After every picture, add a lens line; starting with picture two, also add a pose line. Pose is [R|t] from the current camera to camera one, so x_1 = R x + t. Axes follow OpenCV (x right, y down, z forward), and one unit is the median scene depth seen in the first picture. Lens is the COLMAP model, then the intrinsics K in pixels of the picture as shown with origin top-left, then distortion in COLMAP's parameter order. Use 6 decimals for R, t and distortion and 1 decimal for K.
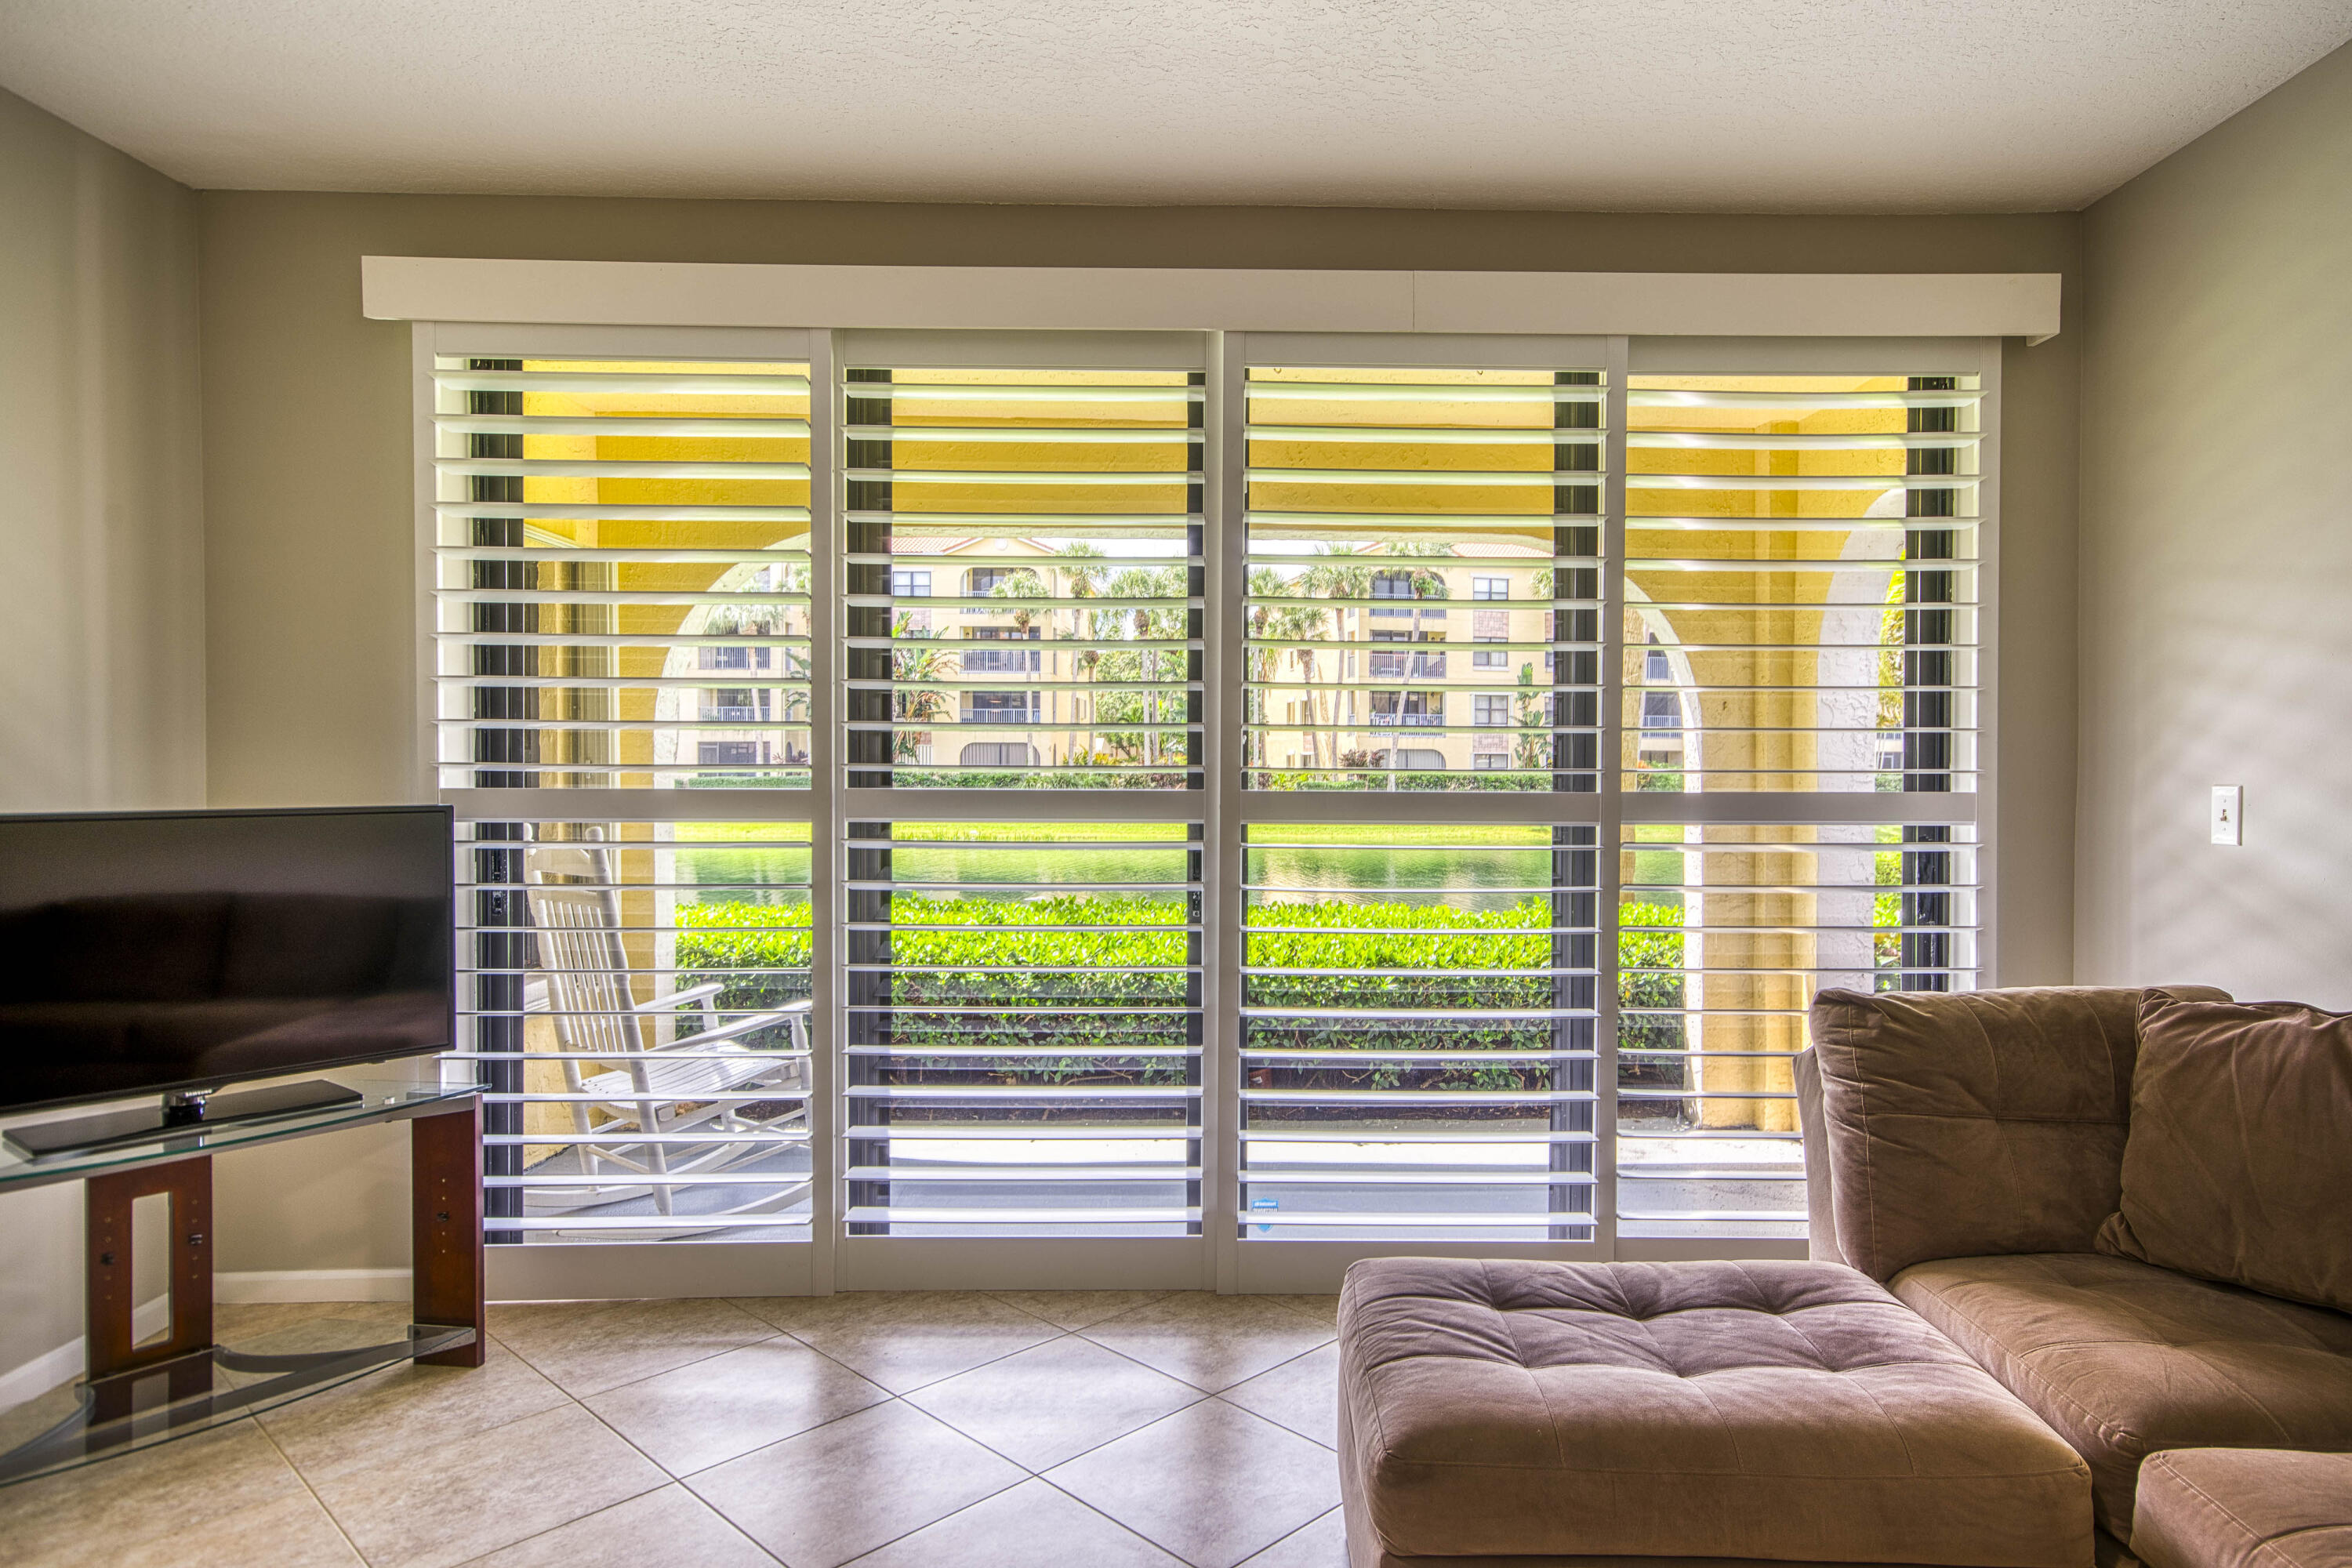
lens RADIAL K [[1426.9, 0, 1233.4], [0, 1426.9, 774.5], [0, 0, 1]] dist [0.019754, 0.001912]
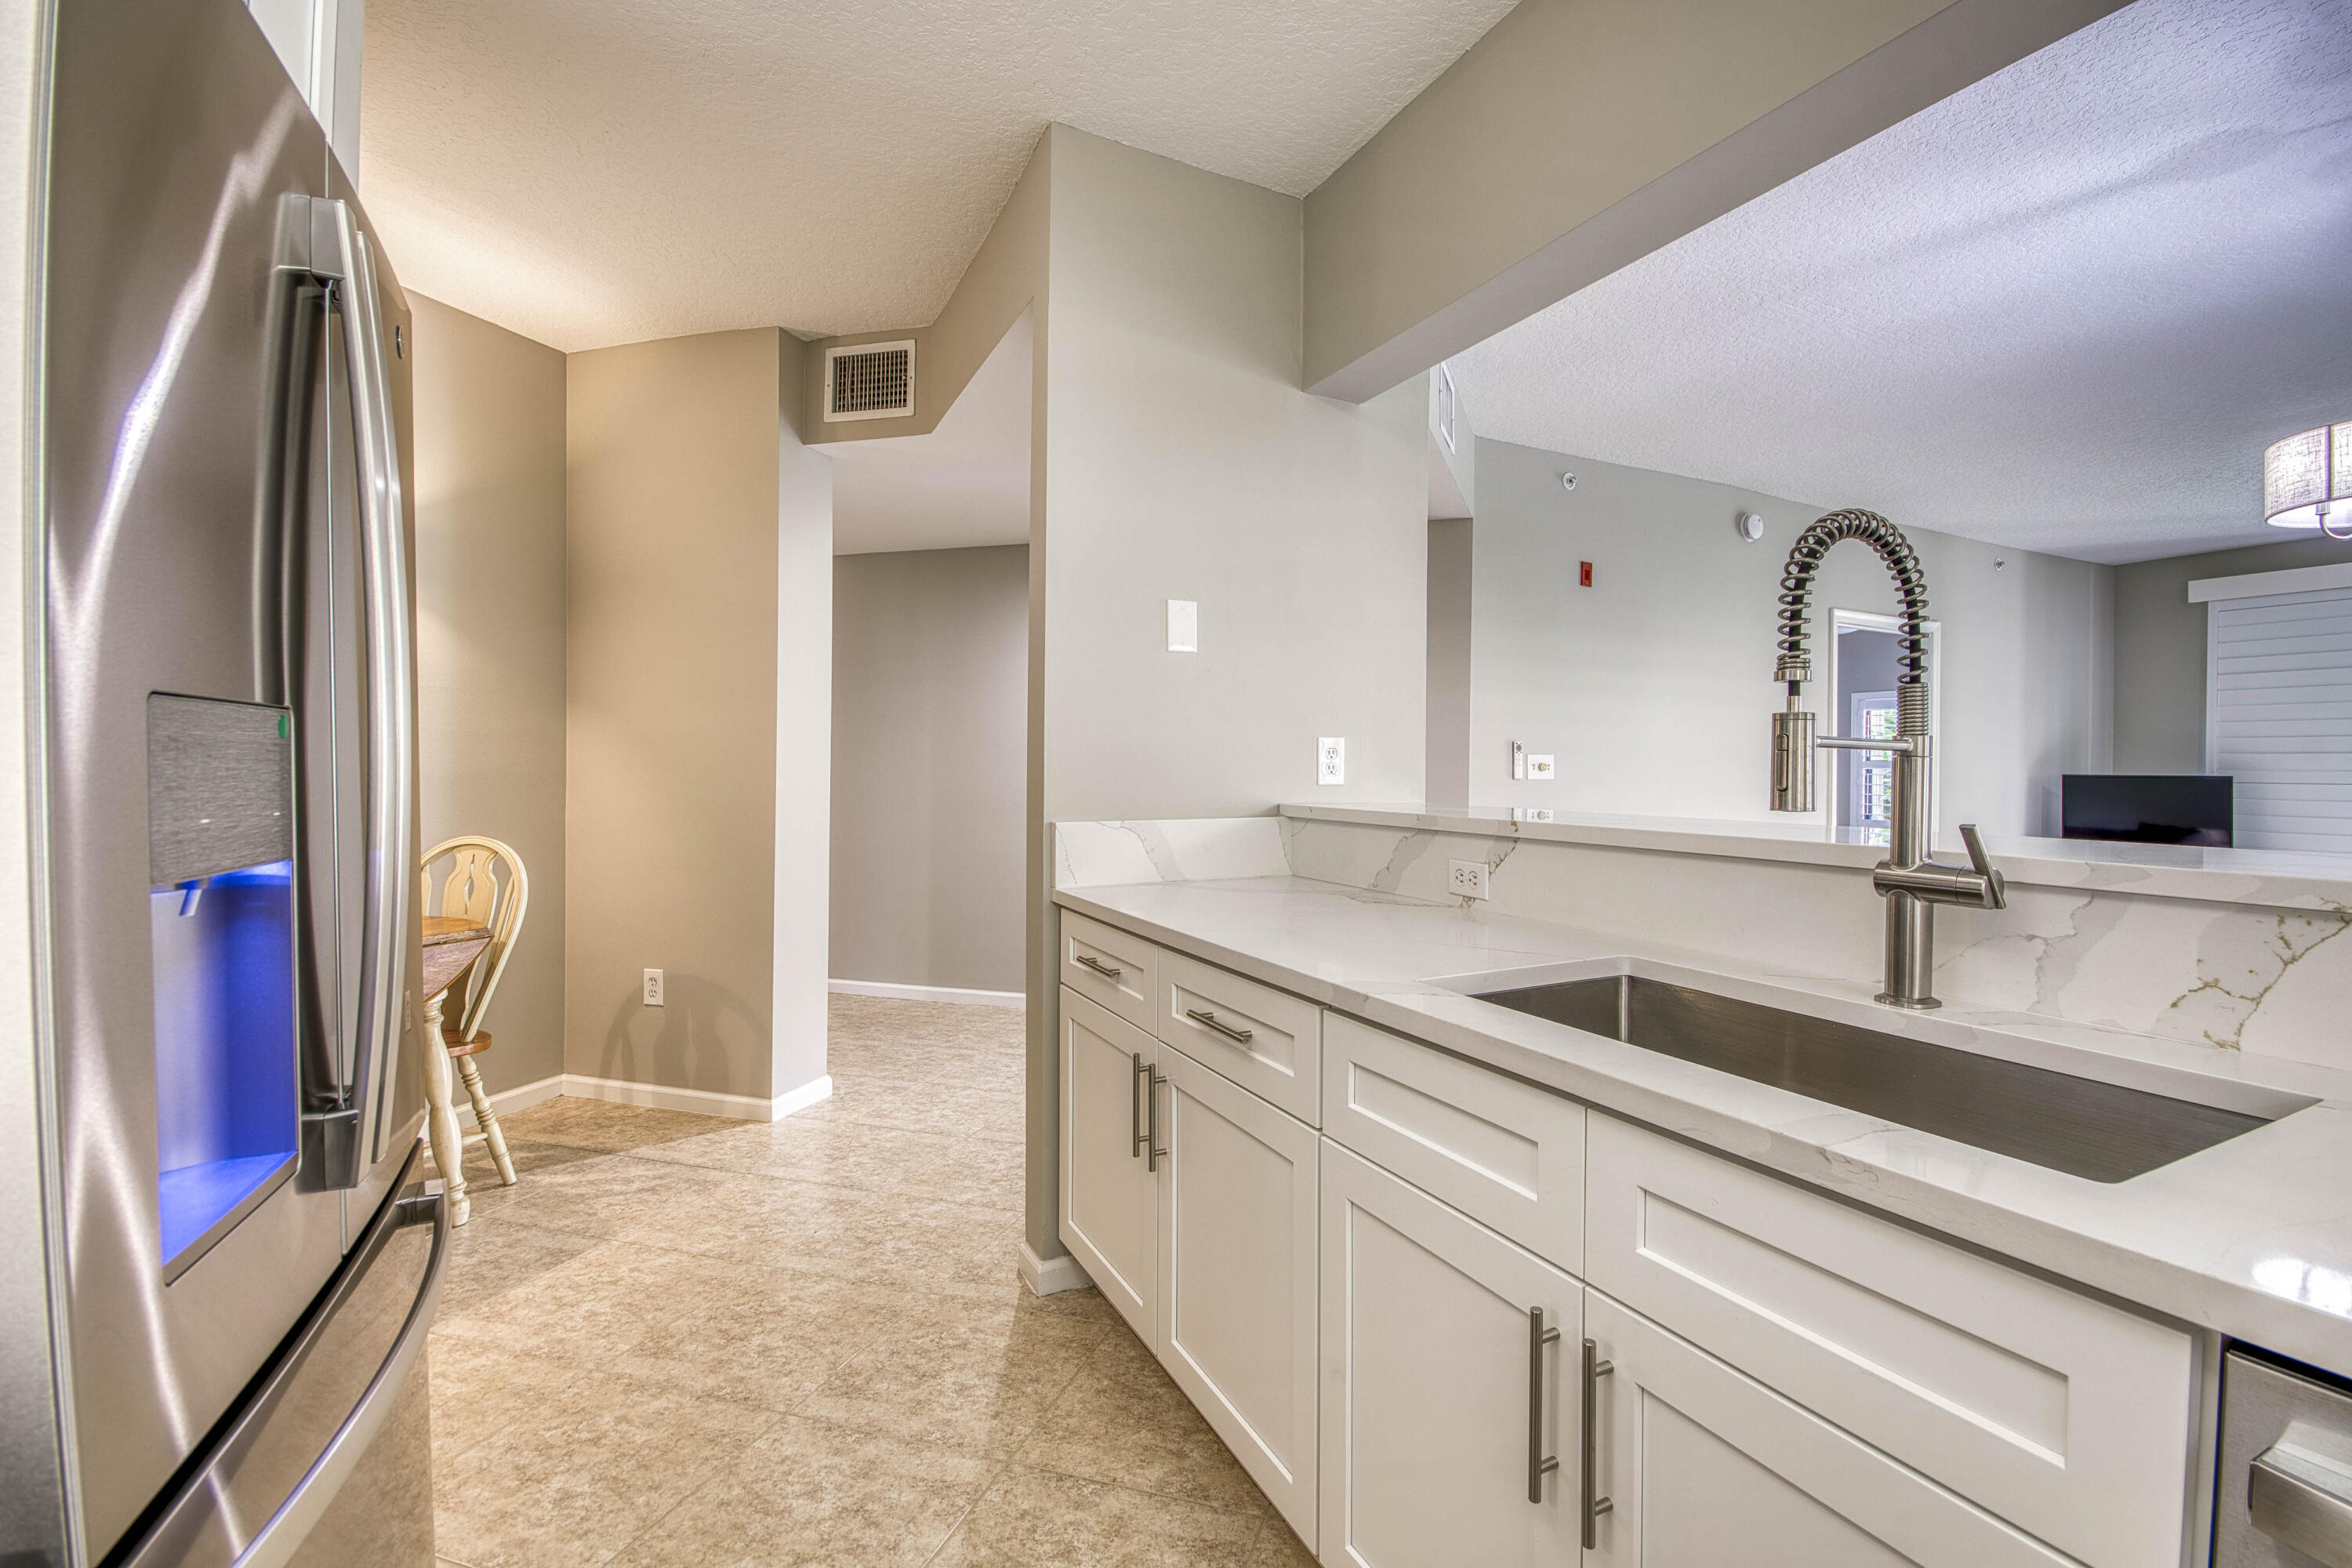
lens RADIAL K [[1052.6, 0, 1190.5], [0, 1052.6, 769.6], [0, 0, 1]] dist [0.001689, -0.006180]
pose [[0.447756, 0.004667, -0.894144, 0.351355], [-0.015747, 0.999872, -0.002667, 0.042666], [0.894017, 0.015275, 0.447772, -1.634399]]
